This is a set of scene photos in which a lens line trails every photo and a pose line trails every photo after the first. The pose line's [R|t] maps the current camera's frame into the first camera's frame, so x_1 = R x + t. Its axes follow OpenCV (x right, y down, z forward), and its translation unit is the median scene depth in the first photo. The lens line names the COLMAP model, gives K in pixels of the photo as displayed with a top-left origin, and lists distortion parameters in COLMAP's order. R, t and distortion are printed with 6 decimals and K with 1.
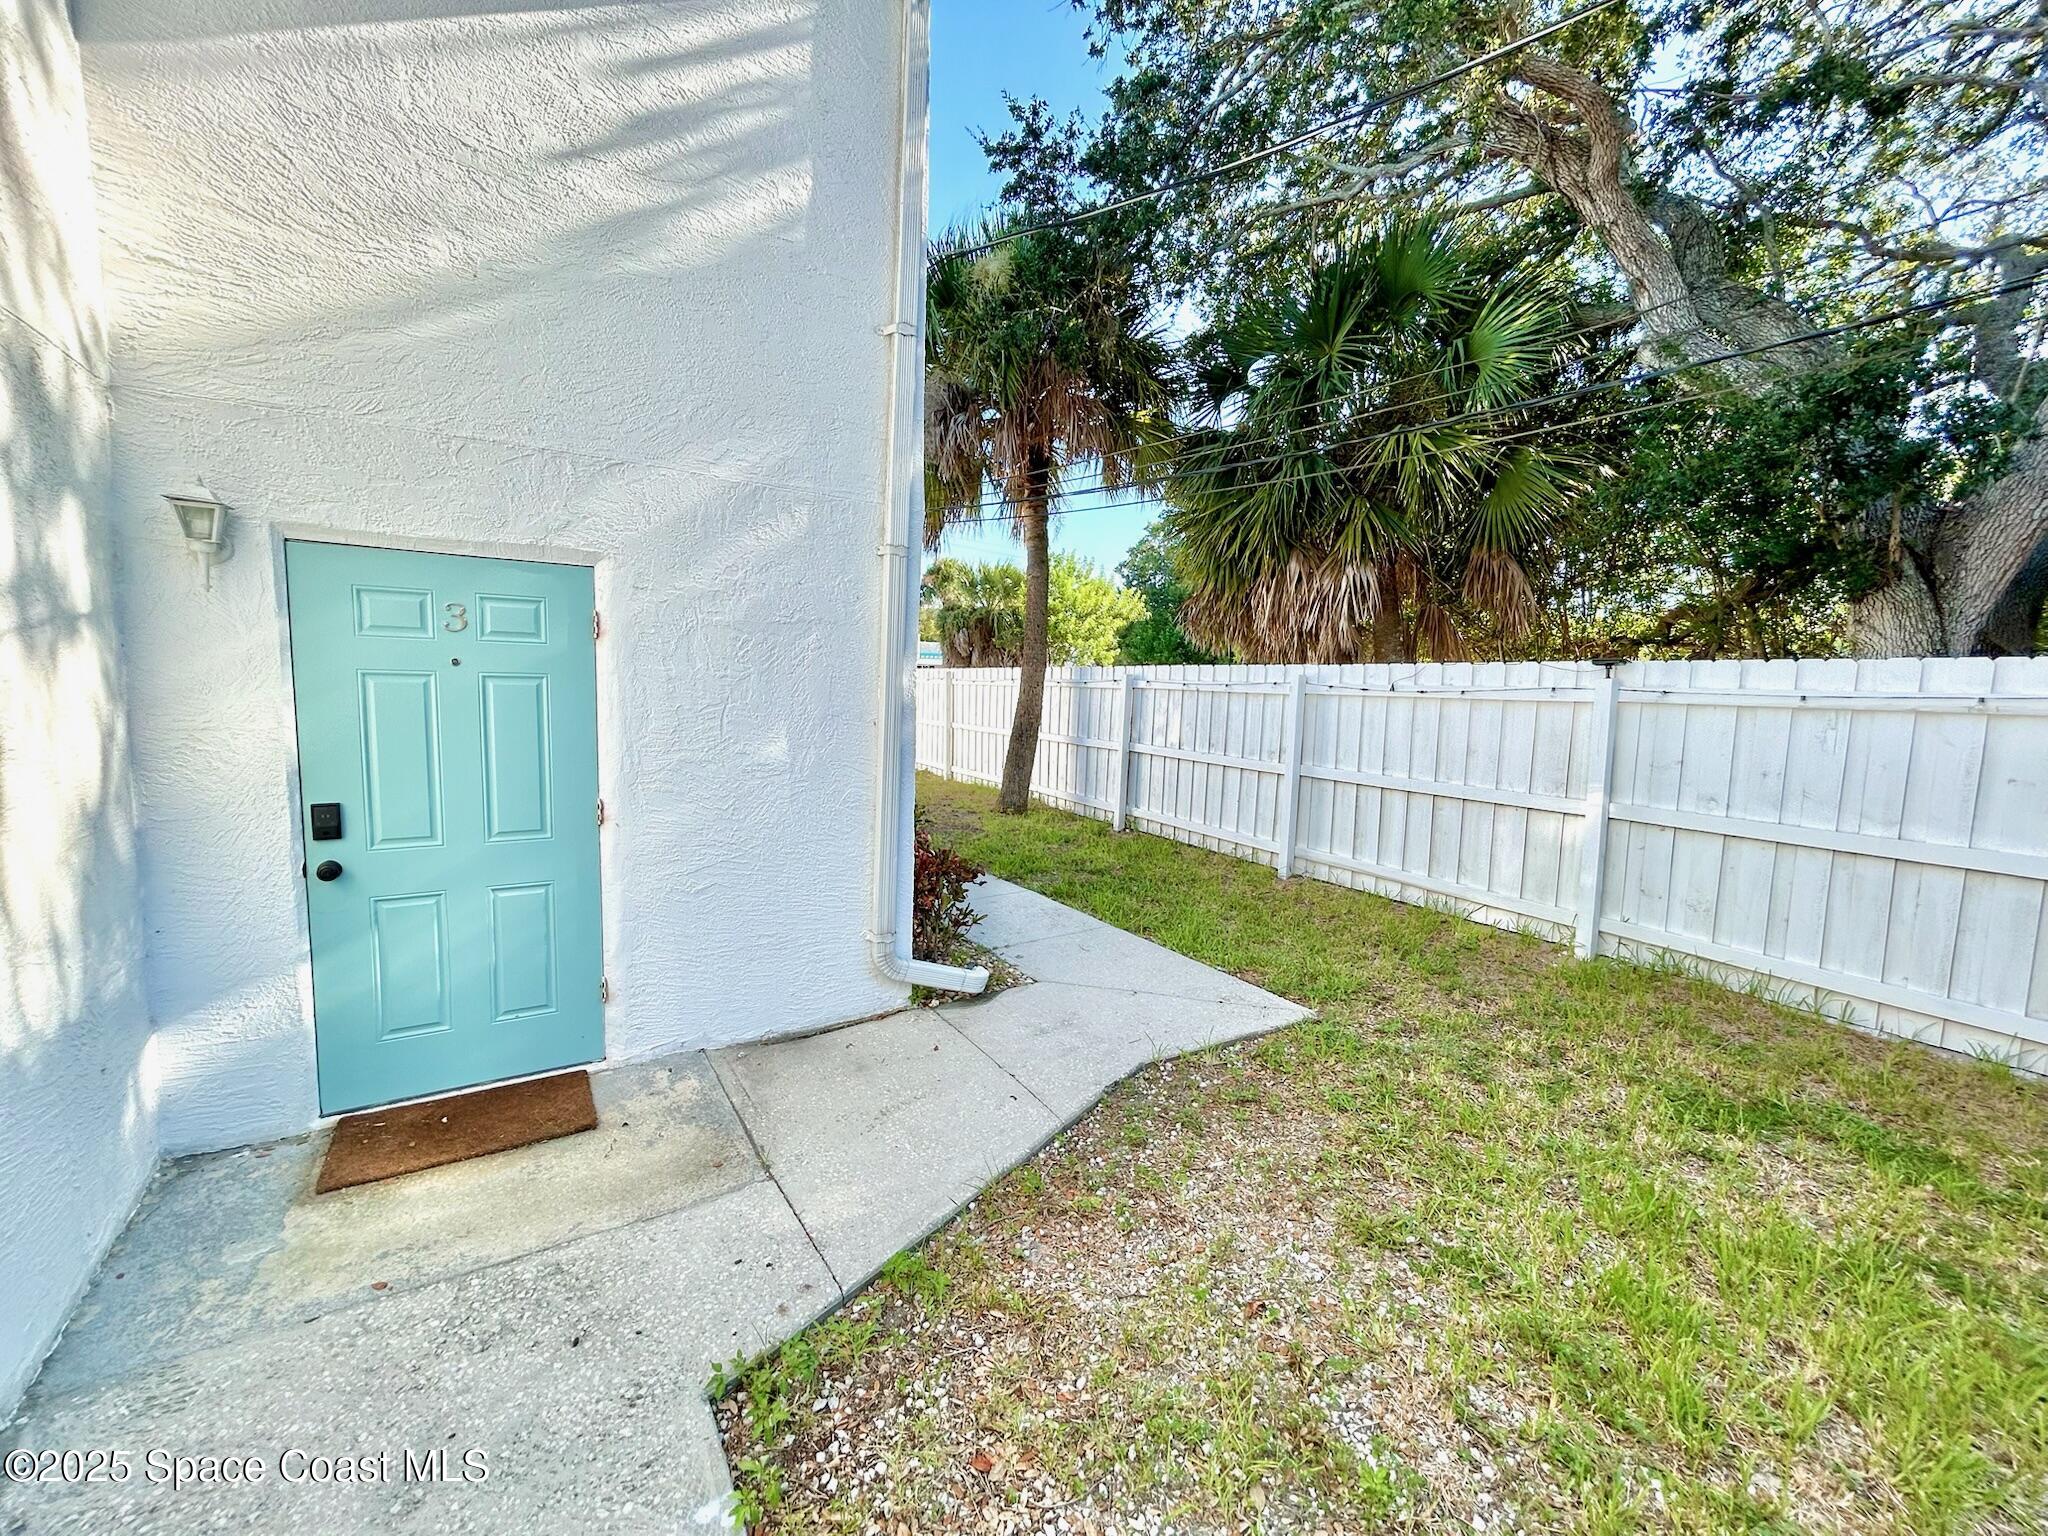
lens RADIAL K [[836.3, 0, 1022.4], [0, 836.3, 765.1], [0, 0, 1]] dist [0.000081, 0.000058]
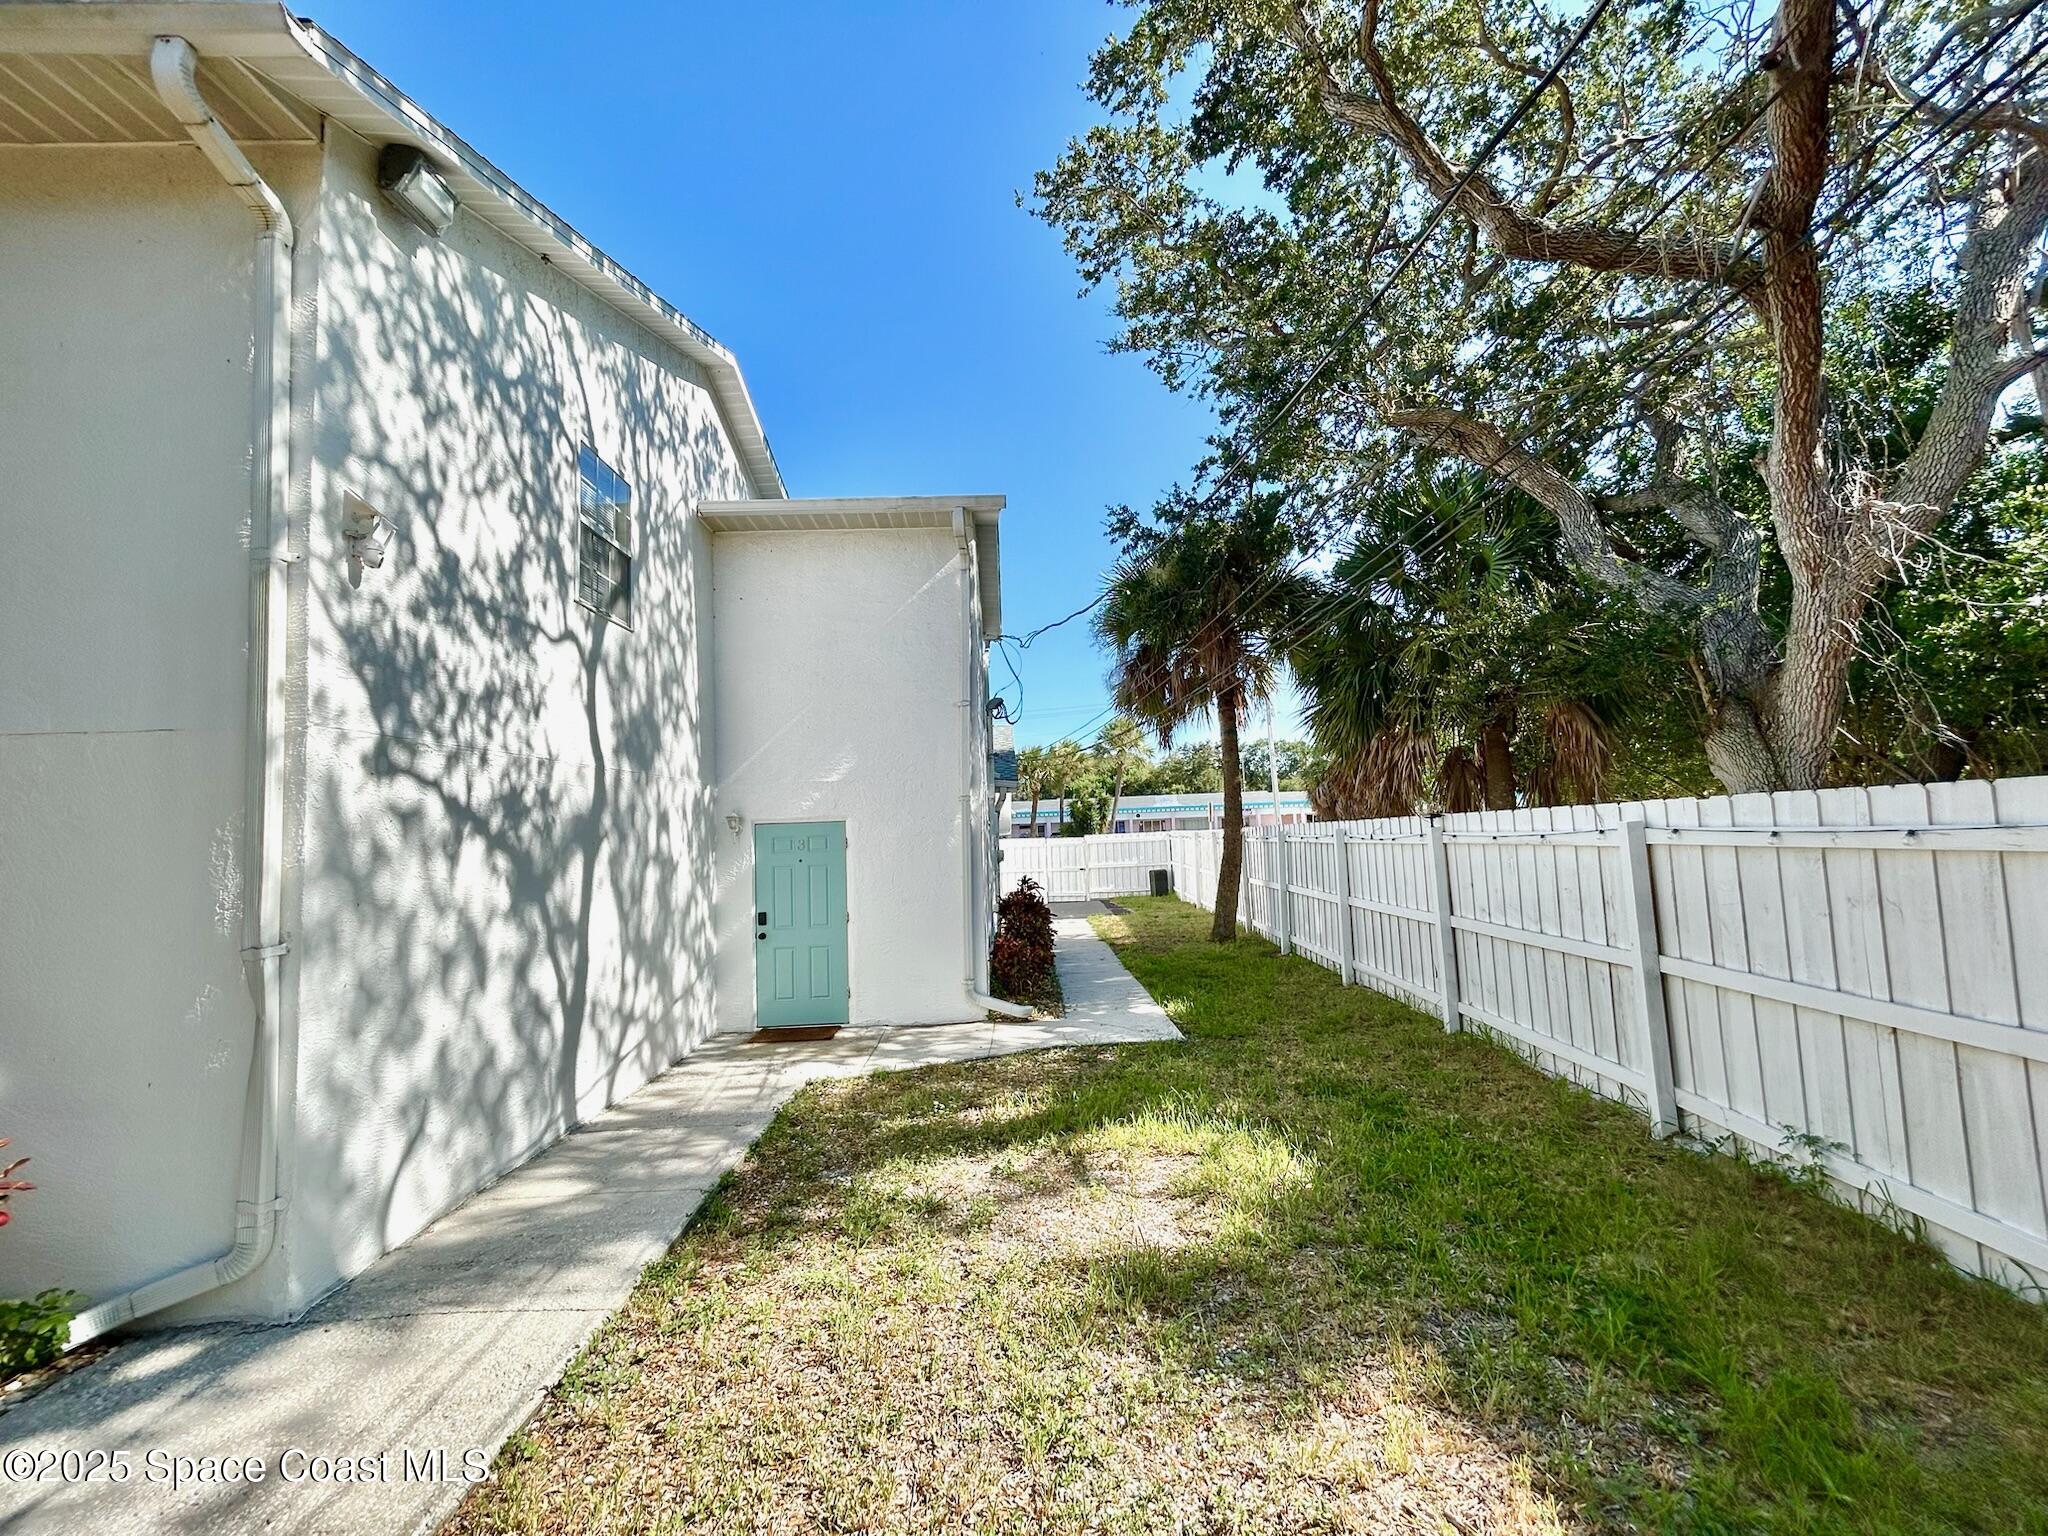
lens RADIAL K [[838.3, 0, 1018.8], [0, 838.3, 778.0], [0, 0, 1]] dist [-0.018085, -0.000123]
pose [[0.840839, -0.098988, -0.532157, 0.819234], [0.007604, 0.985199, -0.171244, 0.047979], [0.541232, 0.139942, 0.829147, -0.543398]]
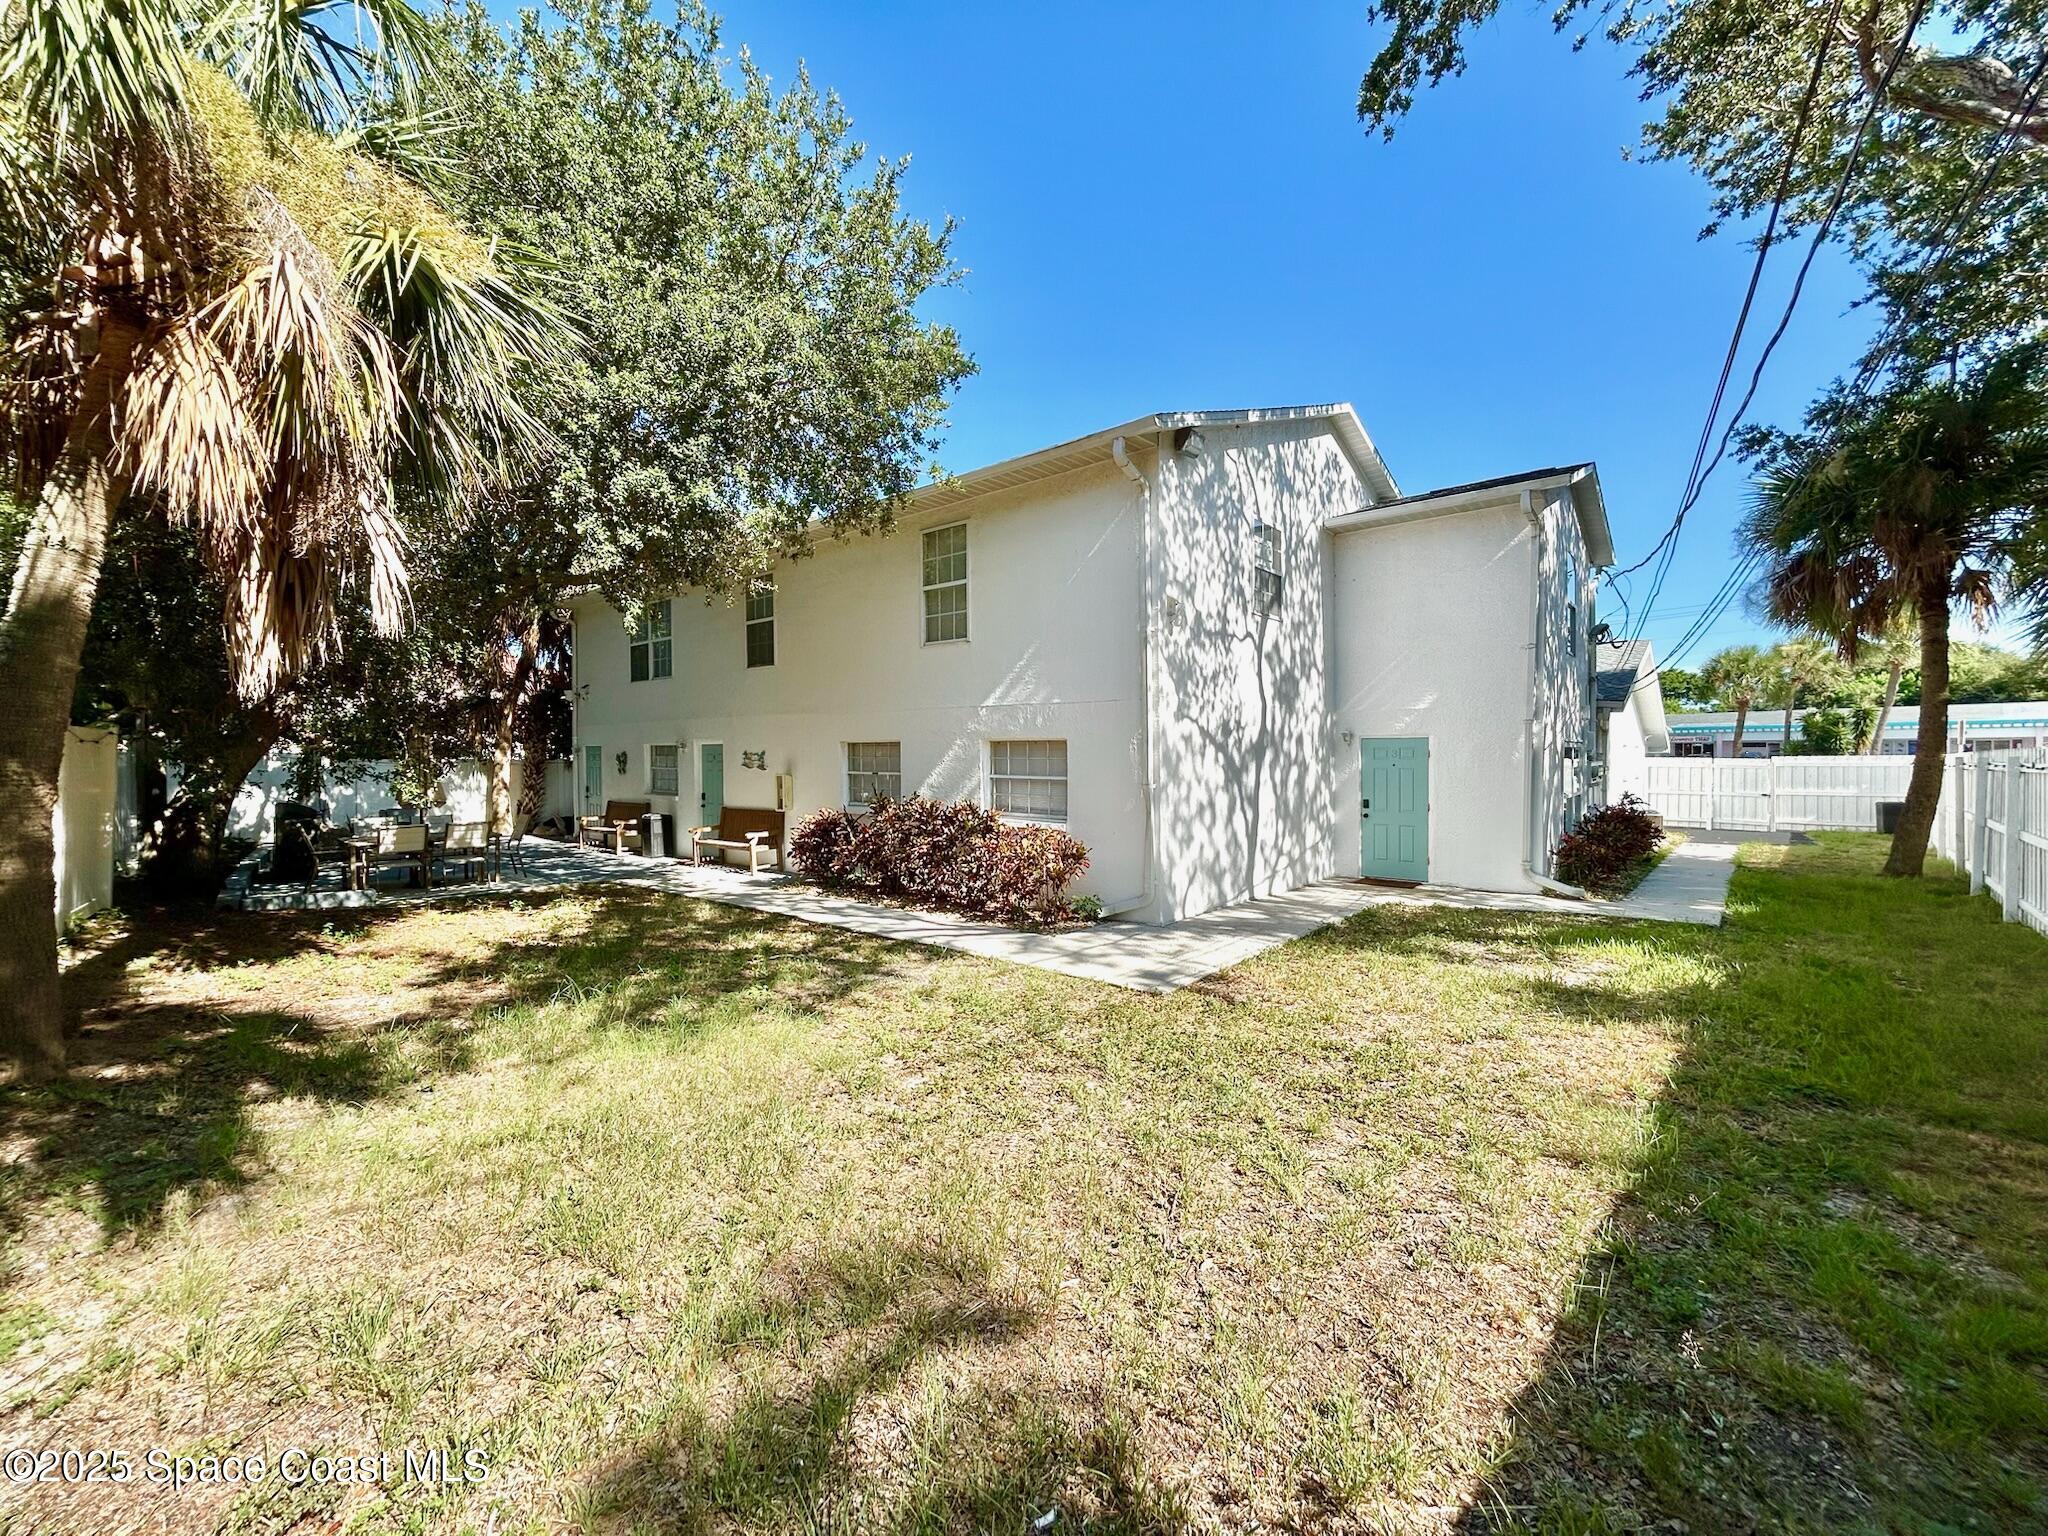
lens RADIAL K [[836.3, 0, 1022.4], [0, 836.3, 765.1], [0, 0, 1]] dist [0.000081, 0.000058]
pose [[0.275022, -0.028515, -0.961015, 1.503505], [-0.082823, 0.995142, -0.053229, 0.125112], [0.957864, 0.094233, 0.271324, -1.003033]]
